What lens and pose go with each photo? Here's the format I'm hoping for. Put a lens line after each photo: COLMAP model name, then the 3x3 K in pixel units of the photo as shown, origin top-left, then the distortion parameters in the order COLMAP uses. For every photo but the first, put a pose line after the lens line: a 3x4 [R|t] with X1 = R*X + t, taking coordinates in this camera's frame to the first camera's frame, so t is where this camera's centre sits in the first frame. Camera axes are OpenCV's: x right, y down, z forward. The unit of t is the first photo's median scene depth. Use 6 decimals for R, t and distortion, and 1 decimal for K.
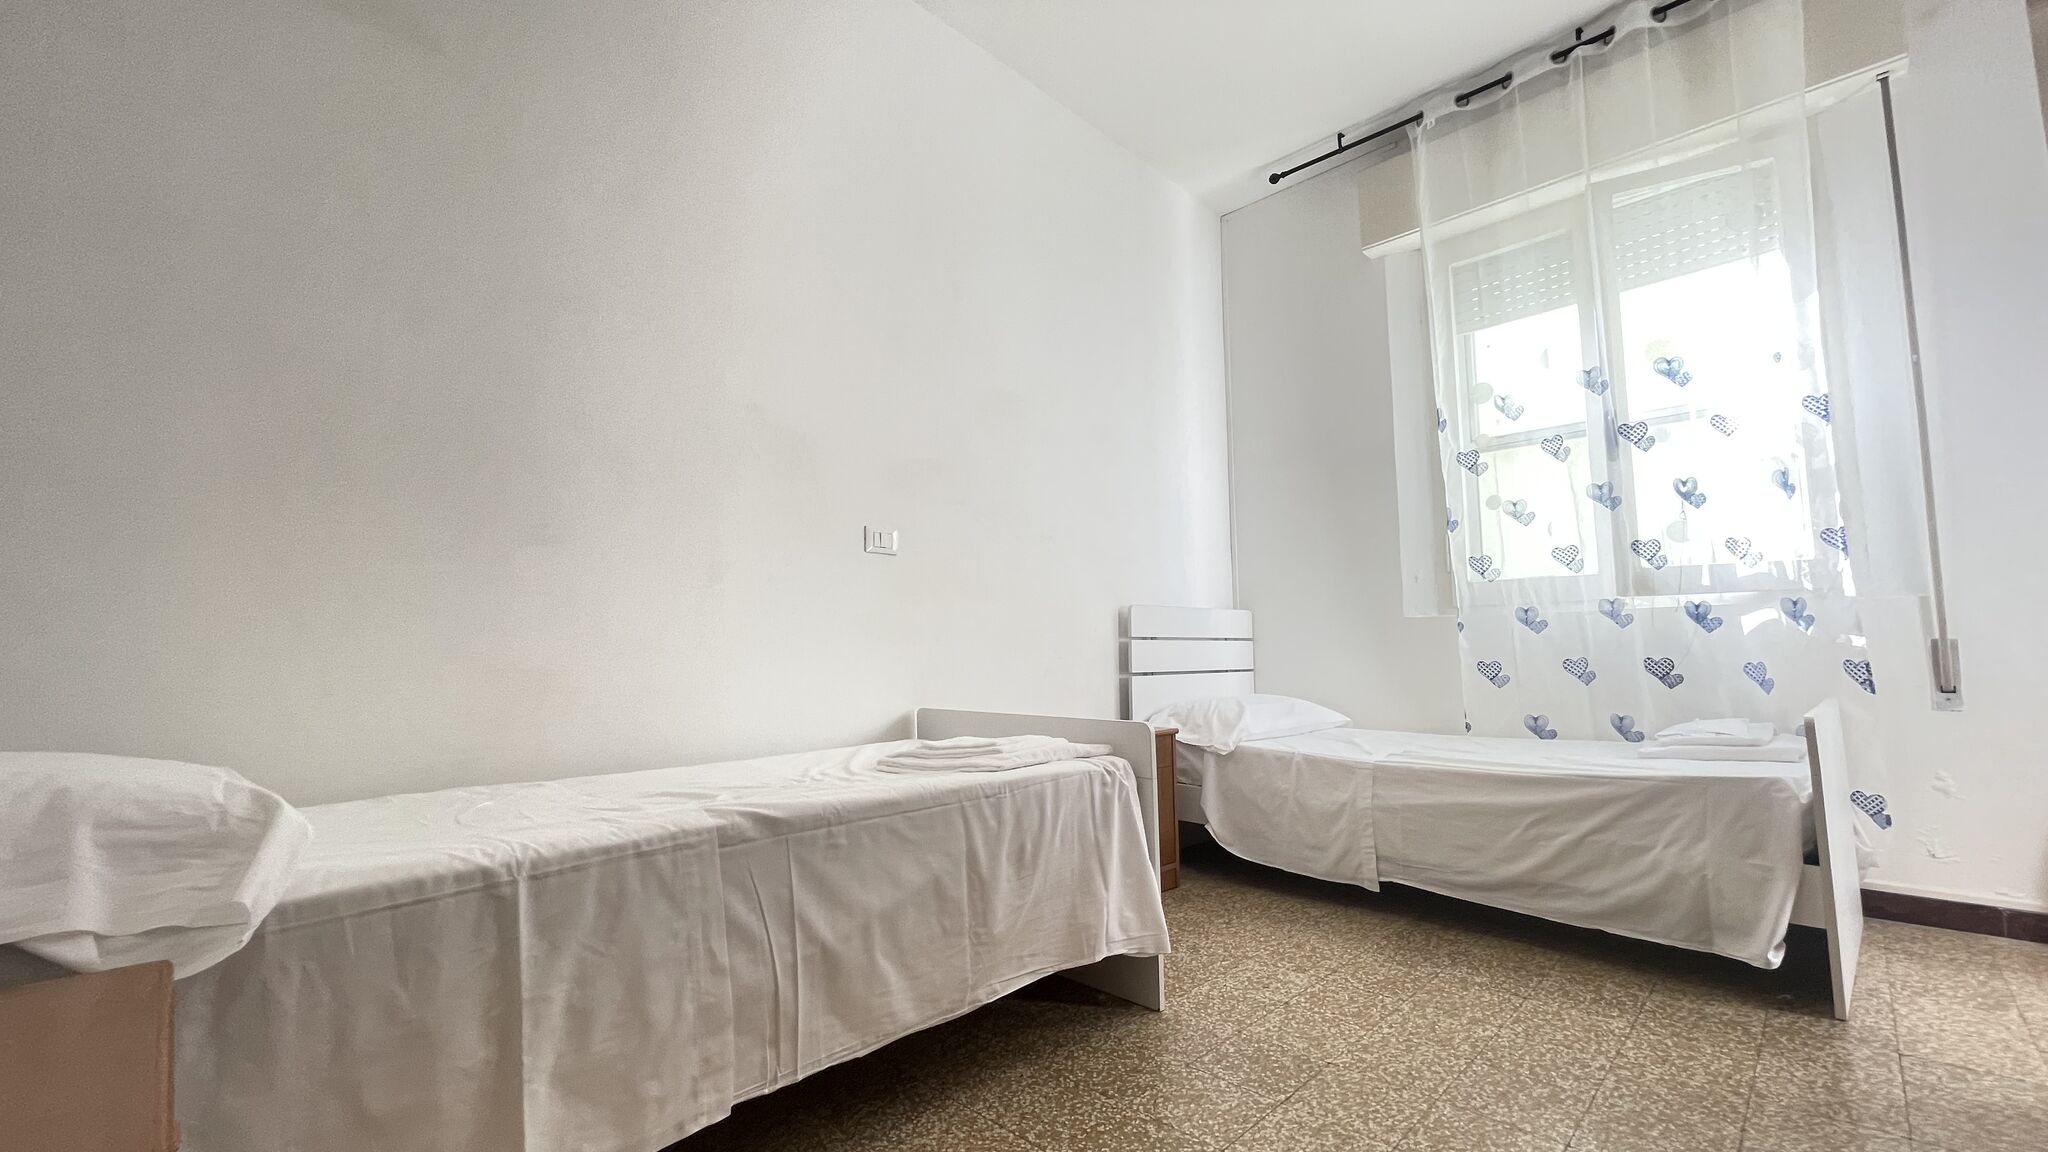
lens RADIAL K [[824.4, 0, 1019.1], [0, 824.4, 582.5], [0, 0, 1]] dist [-0.007723, 0.000094]
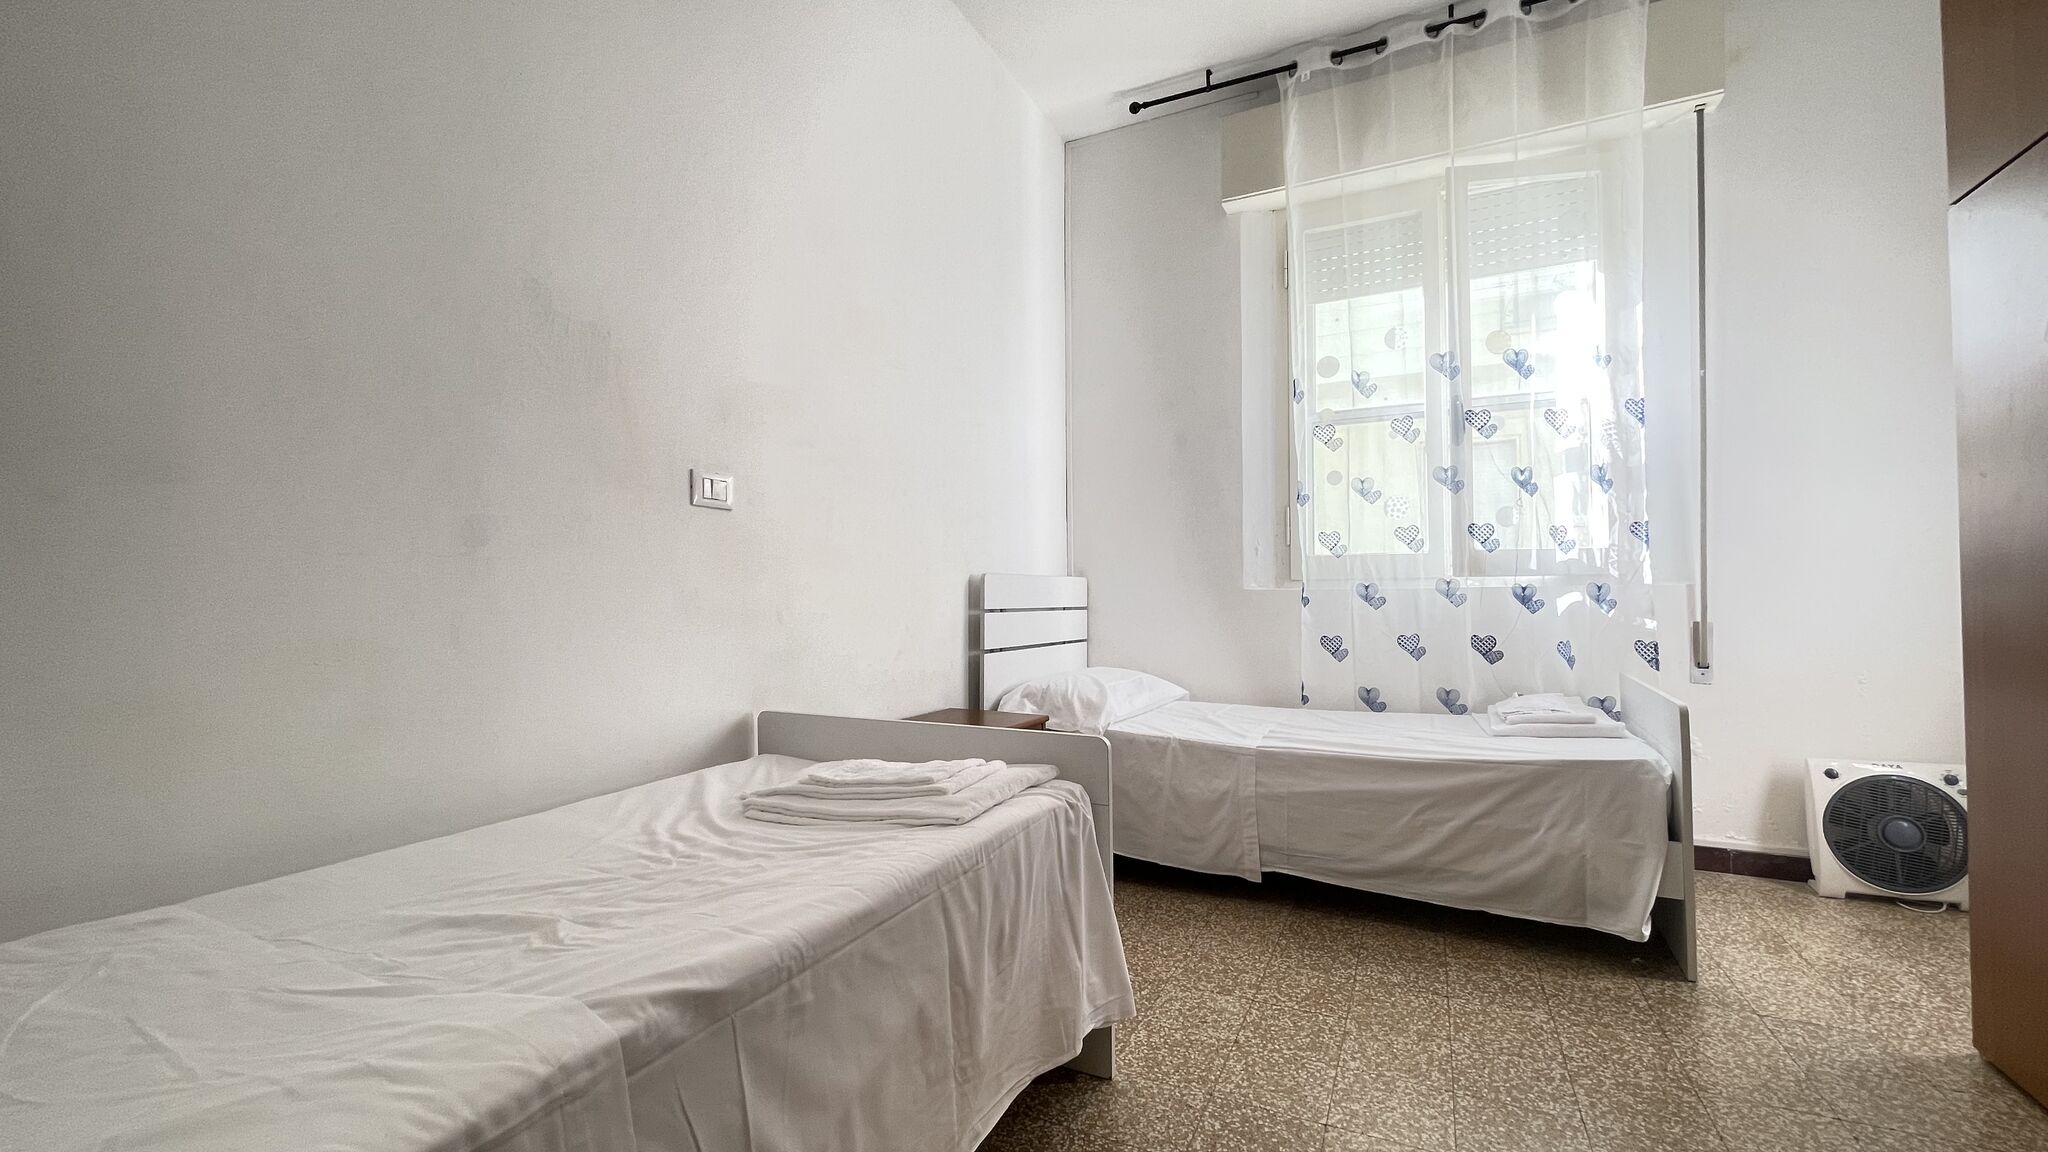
lens RADIAL K [[824.4, 0, 1019.1], [0, 824.4, 582.5], [0, 0, 1]] dist [-0.007723, 0.000094]
pose [[0.947770, 0.012382, 0.318713, -0.142424], [-0.033546, 0.997574, 0.061002, -0.023052], [-0.317184, -0.068508, 0.945886, 0.204366]]
